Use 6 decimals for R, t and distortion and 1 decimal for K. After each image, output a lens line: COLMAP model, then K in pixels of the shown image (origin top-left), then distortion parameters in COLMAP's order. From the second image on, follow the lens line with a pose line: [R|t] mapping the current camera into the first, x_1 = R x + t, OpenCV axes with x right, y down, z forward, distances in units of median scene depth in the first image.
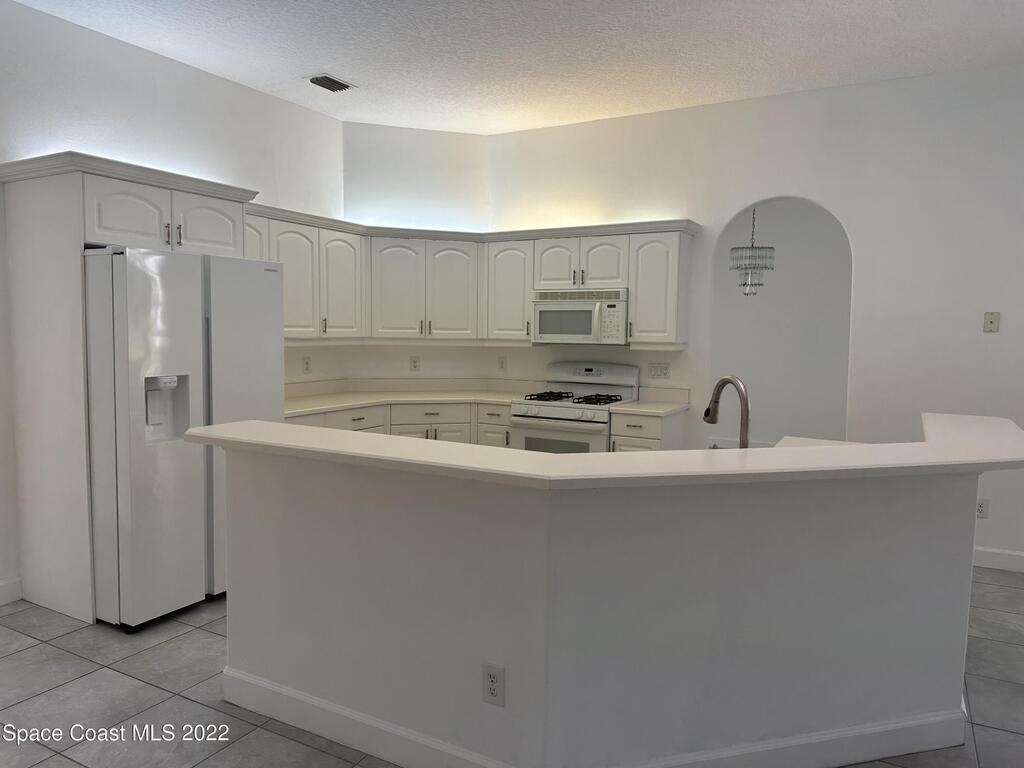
lens RADIAL K [[725.0, 0, 498.4], [0, 725.0, 384.2], [0, 0, 1]] dist [0.124712, -0.136698]
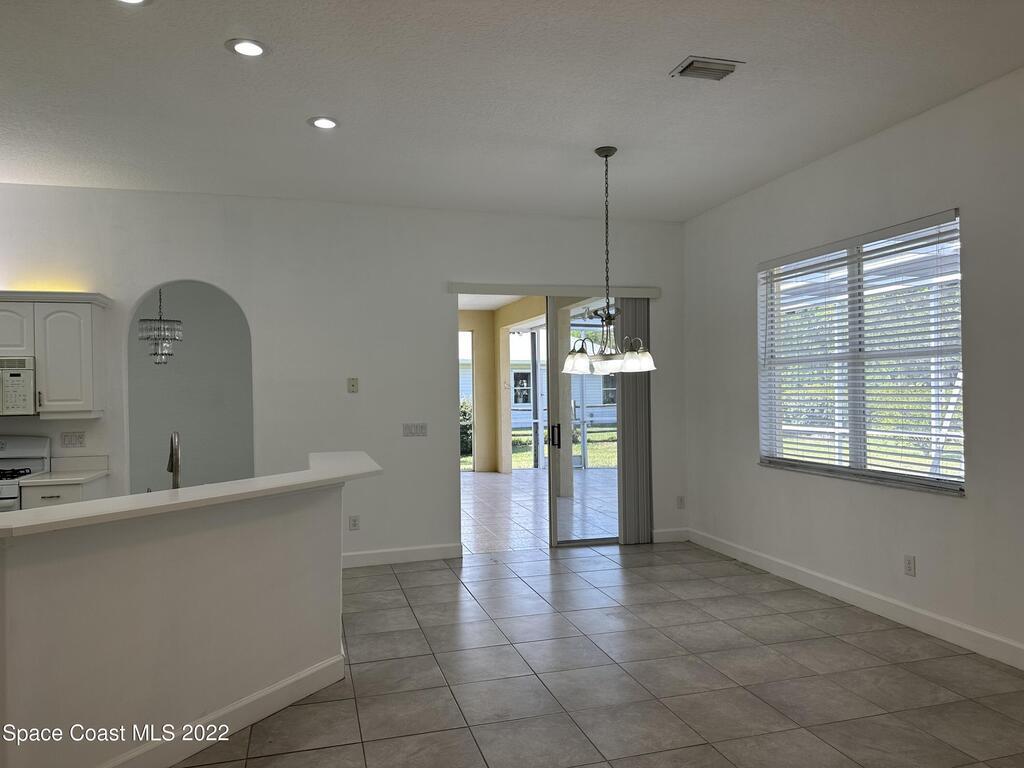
lens RADIAL K [[725.0, 0, 498.4], [0, 725.0, 384.2], [0, 0, 1]] dist [0.124712, -0.136698]
pose [[0.722109, -0.020567, 0.691474, -0.063901], [0.084808, 0.994650, -0.058981, 0.016145], [-0.686561, 0.101233, 0.719990, -0.138949]]
